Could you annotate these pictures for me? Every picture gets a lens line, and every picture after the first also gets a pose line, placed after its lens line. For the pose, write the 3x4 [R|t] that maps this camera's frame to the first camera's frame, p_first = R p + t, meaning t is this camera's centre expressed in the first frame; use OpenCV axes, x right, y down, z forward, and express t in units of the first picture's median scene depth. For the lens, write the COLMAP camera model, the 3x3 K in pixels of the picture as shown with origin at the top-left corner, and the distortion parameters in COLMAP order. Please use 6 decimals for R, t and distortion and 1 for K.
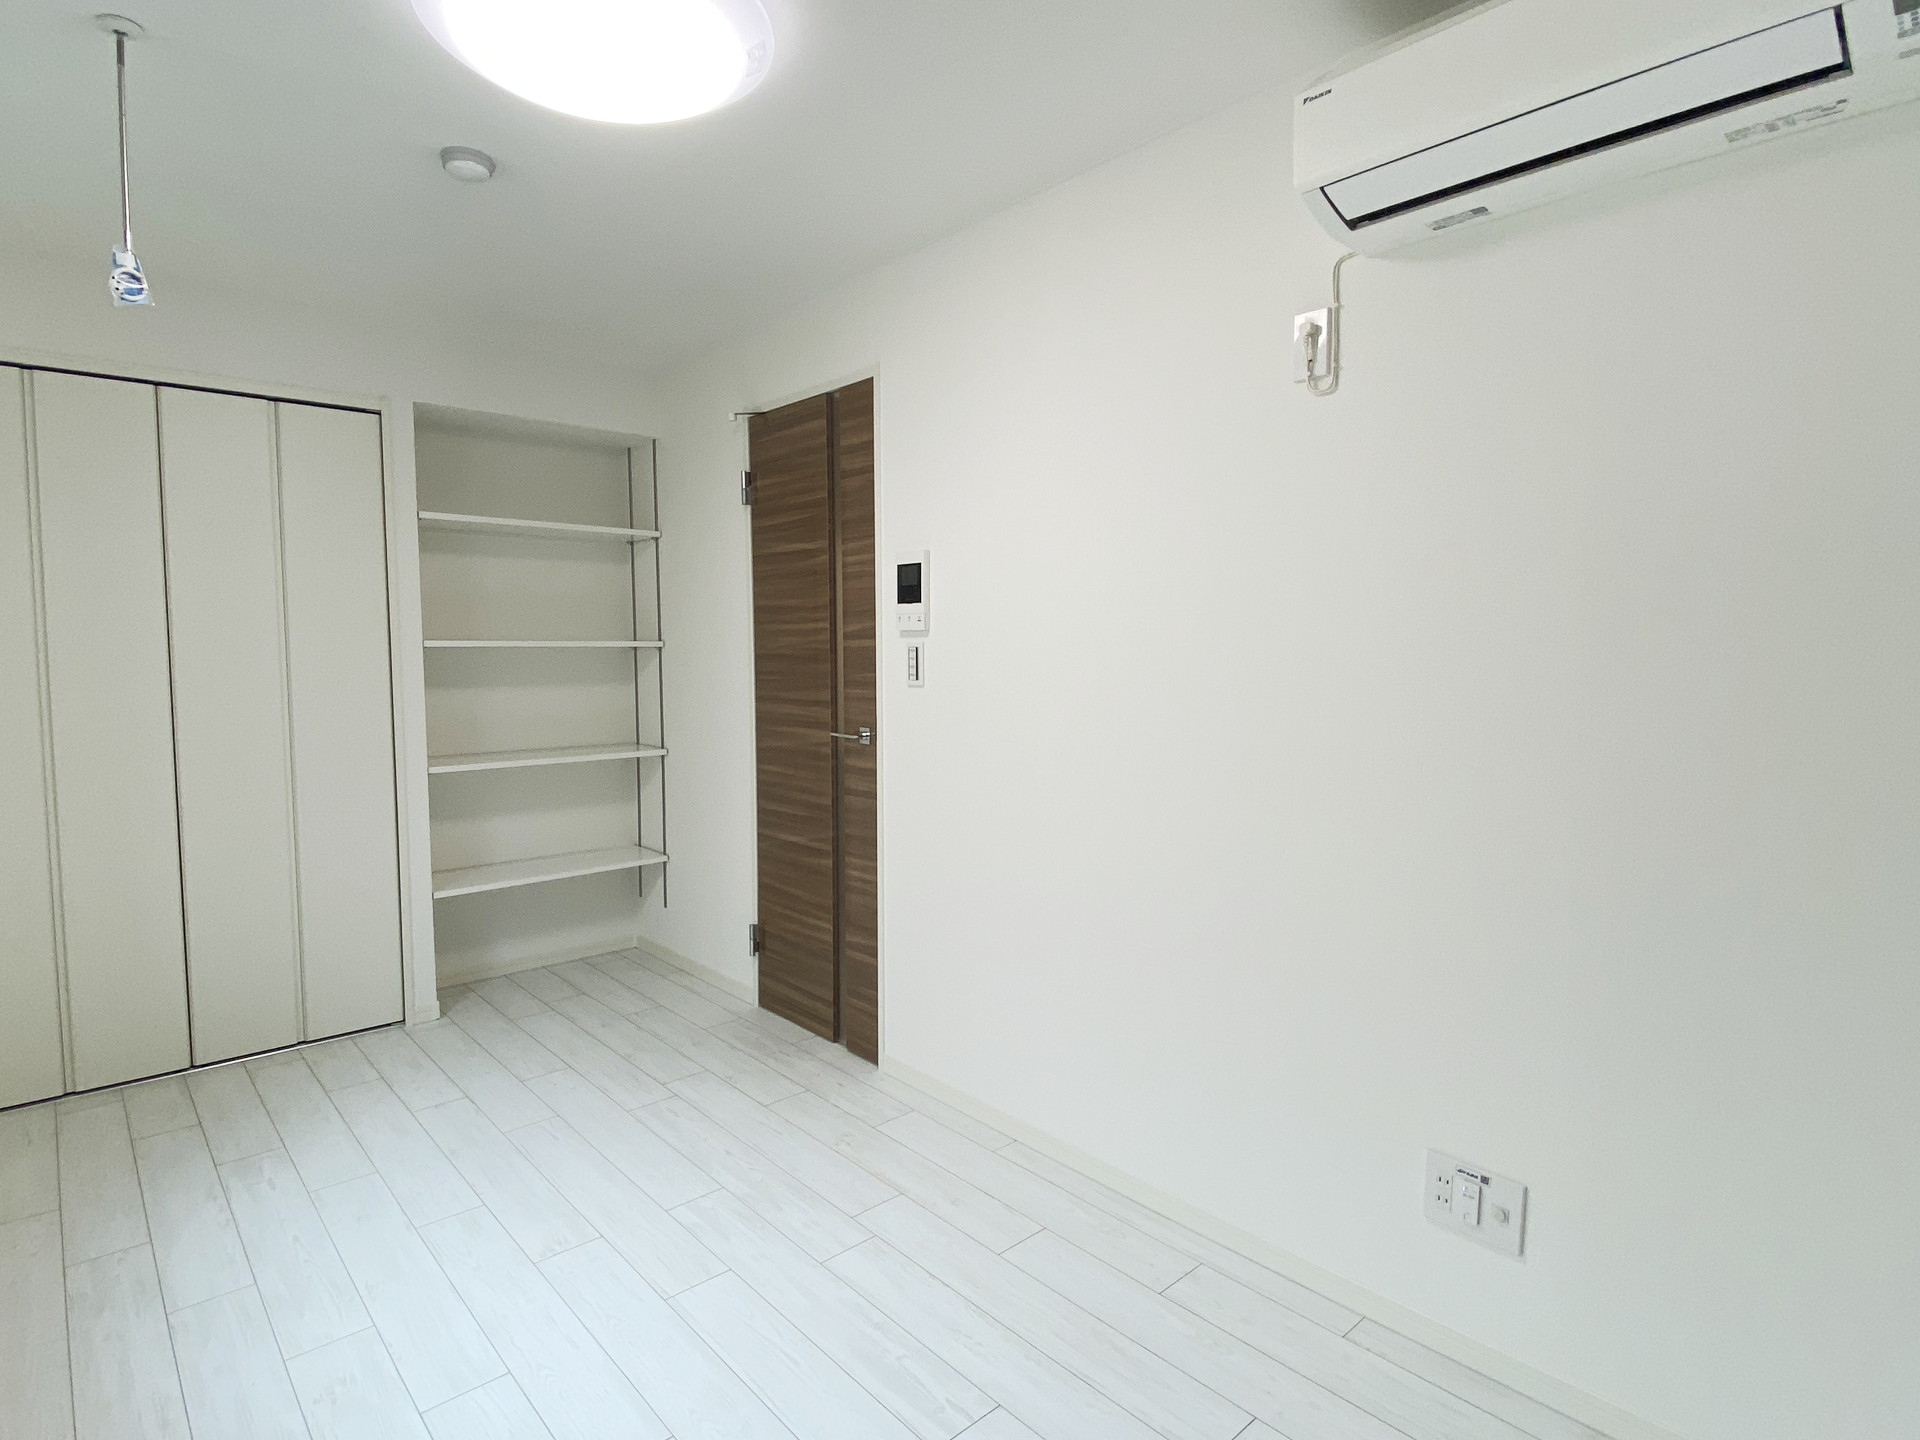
lens RADIAL K [[987.4, 0, 977.9], [0, 987.4, 726.6], [0, 0, 1]] dist [0.006147, -0.015729]
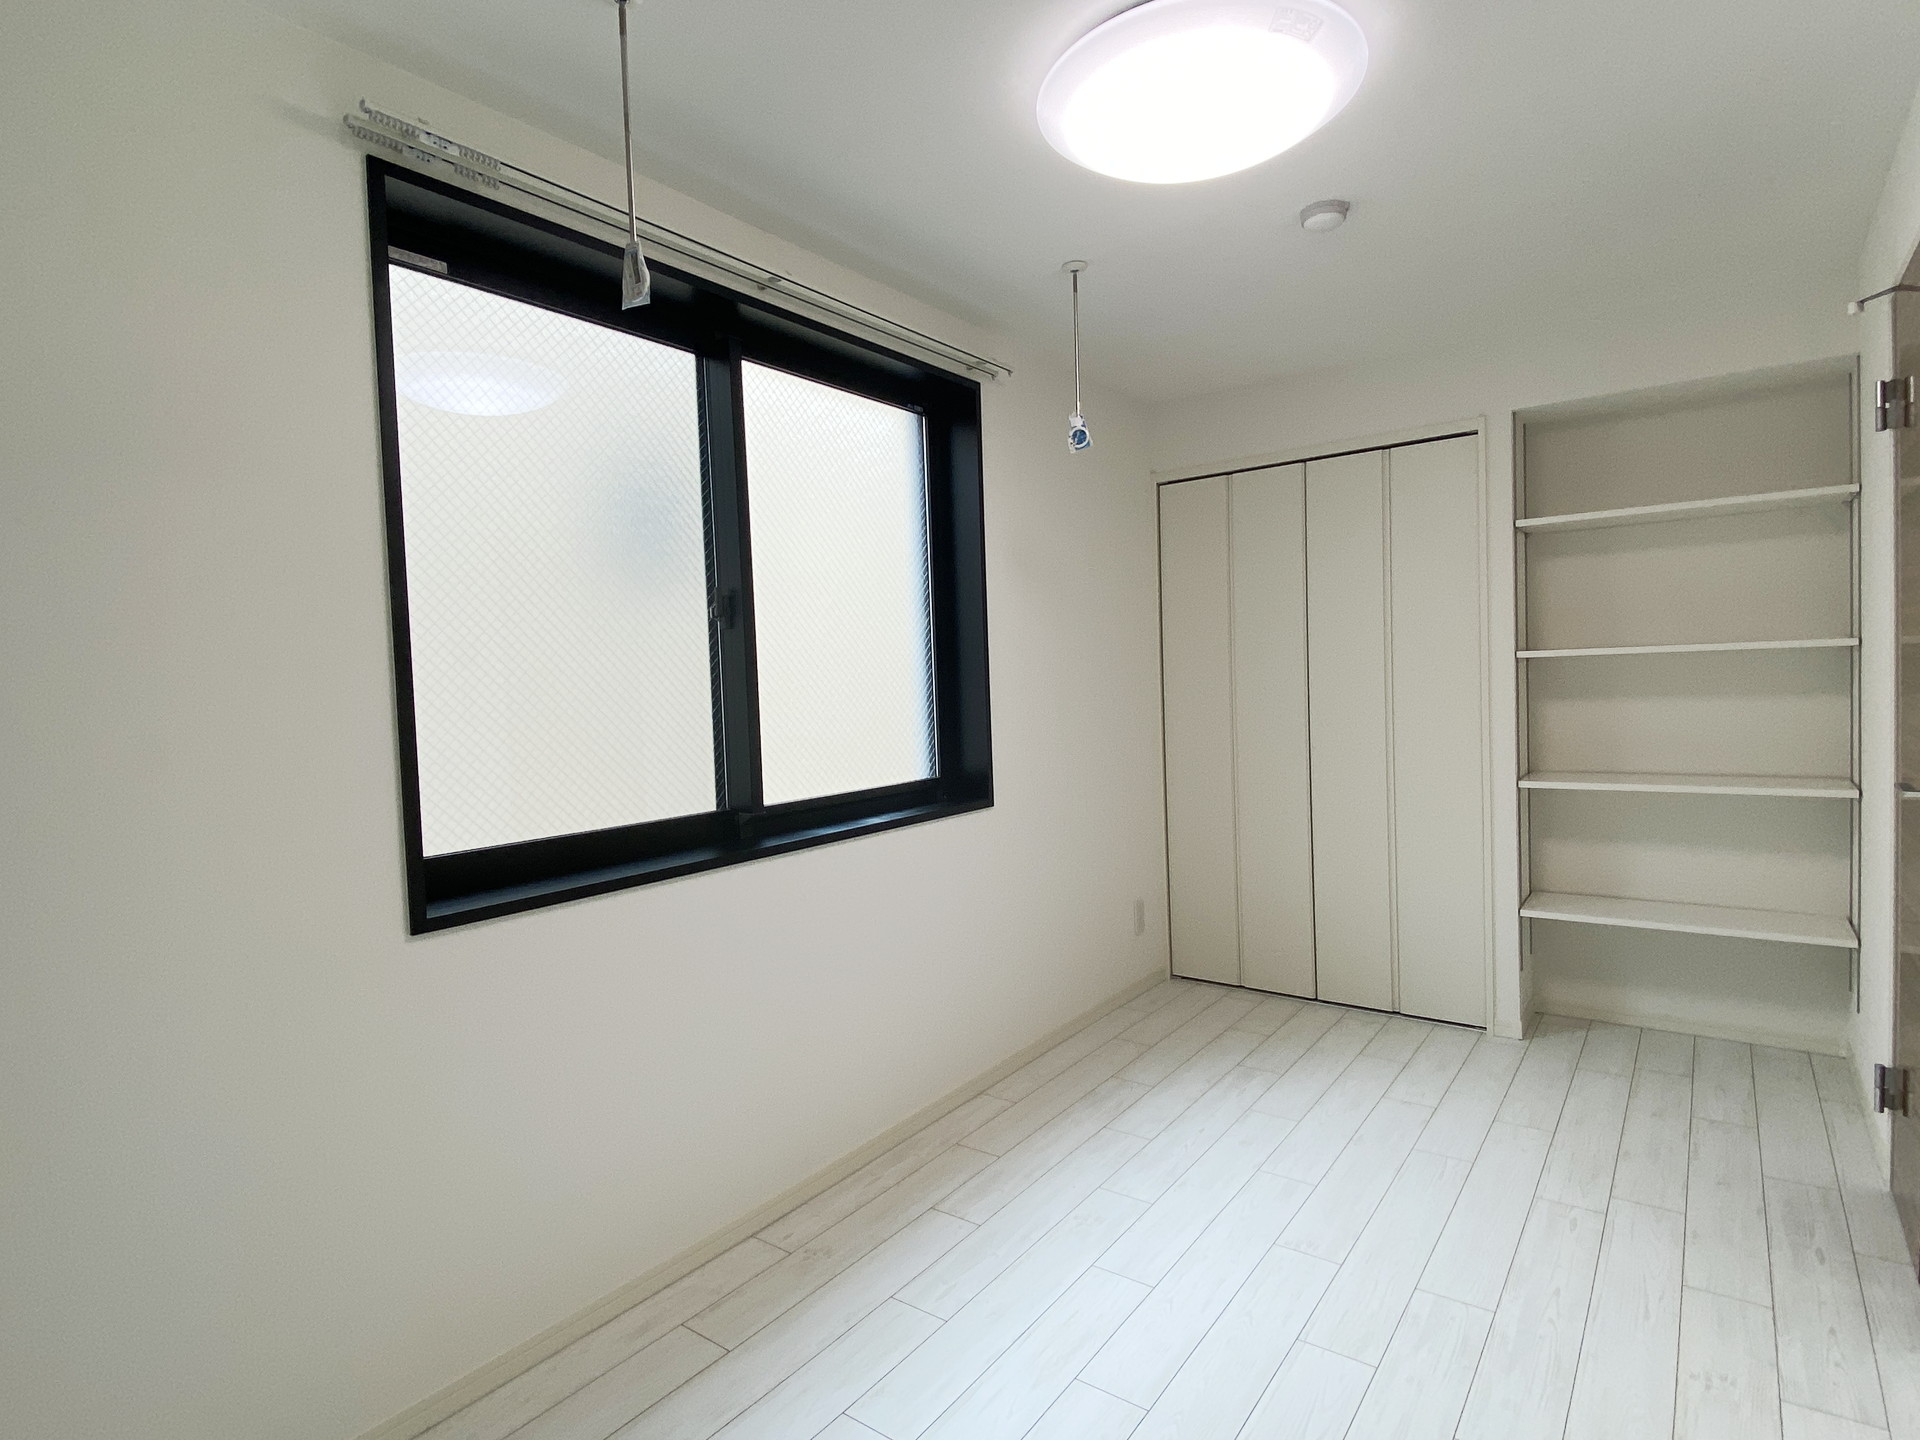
lens RADIAL K [[987.4, 0, 941.2], [0, 987.4, 733.9], [0, 0, 1]] dist [0.006147, -0.015729]
pose [[0.161319, 0.045997, -0.985830, 0.321628], [-0.041939, 0.998330, 0.039717, -0.020507], [0.986011, 0.034937, 0.162978, 0.279665]]
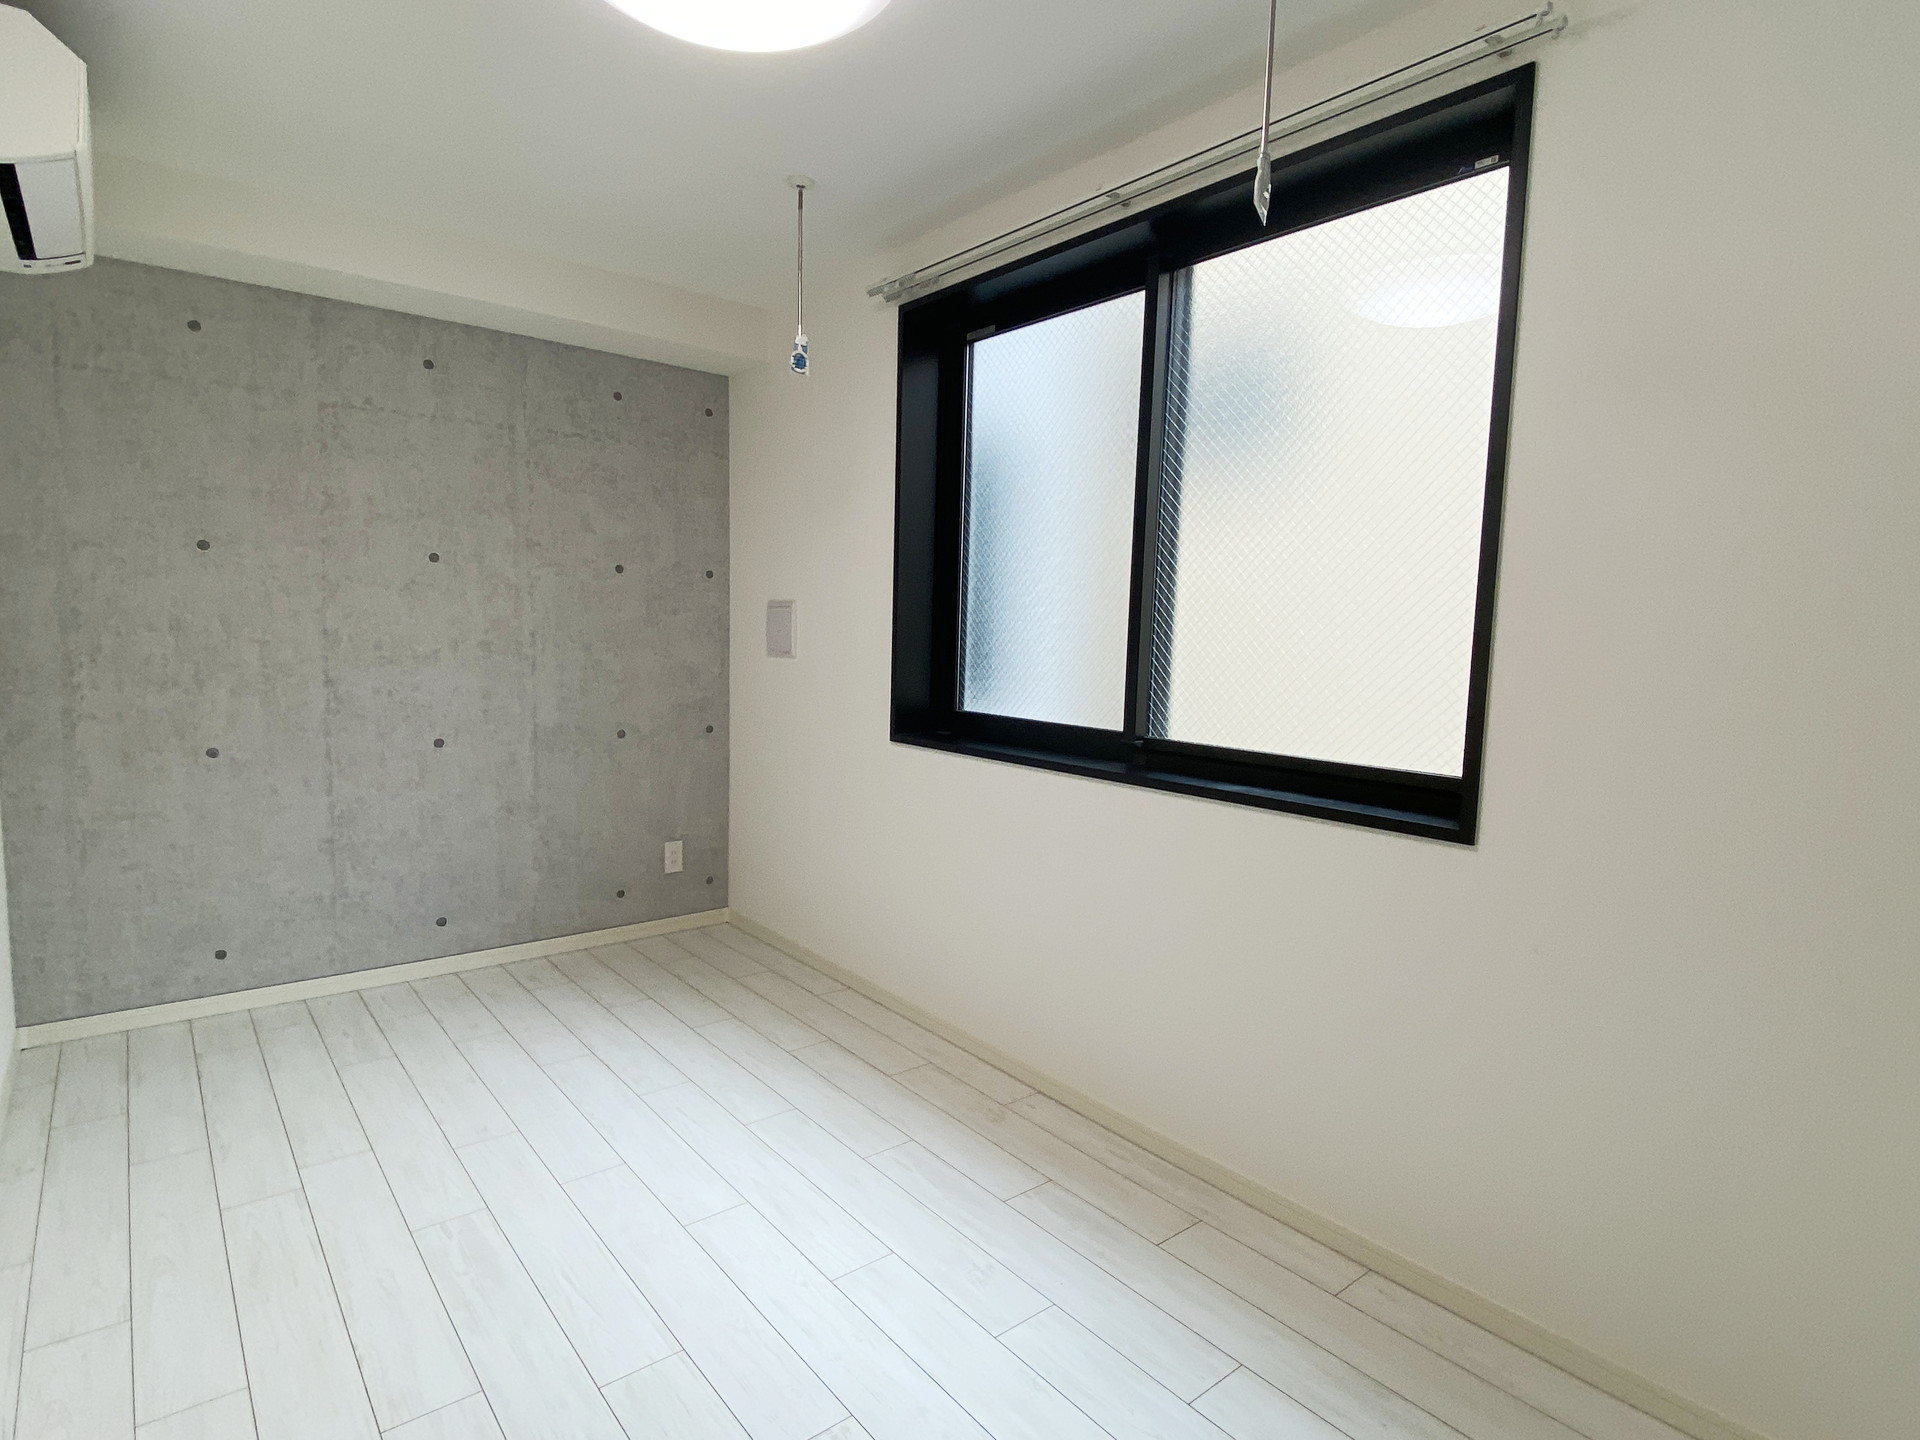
lens RADIAL K [[987.4, 0, 968.2], [0, 987.4, 749.4], [0, 0, 1]] dist [0.006147, -0.015729]
pose [[-0.997726, -0.038431, 0.055372, -0.345919], [-0.026616, 0.979398, 0.200176, -0.066481], [-0.061924, 0.198247, -0.978194, 1.007593]]
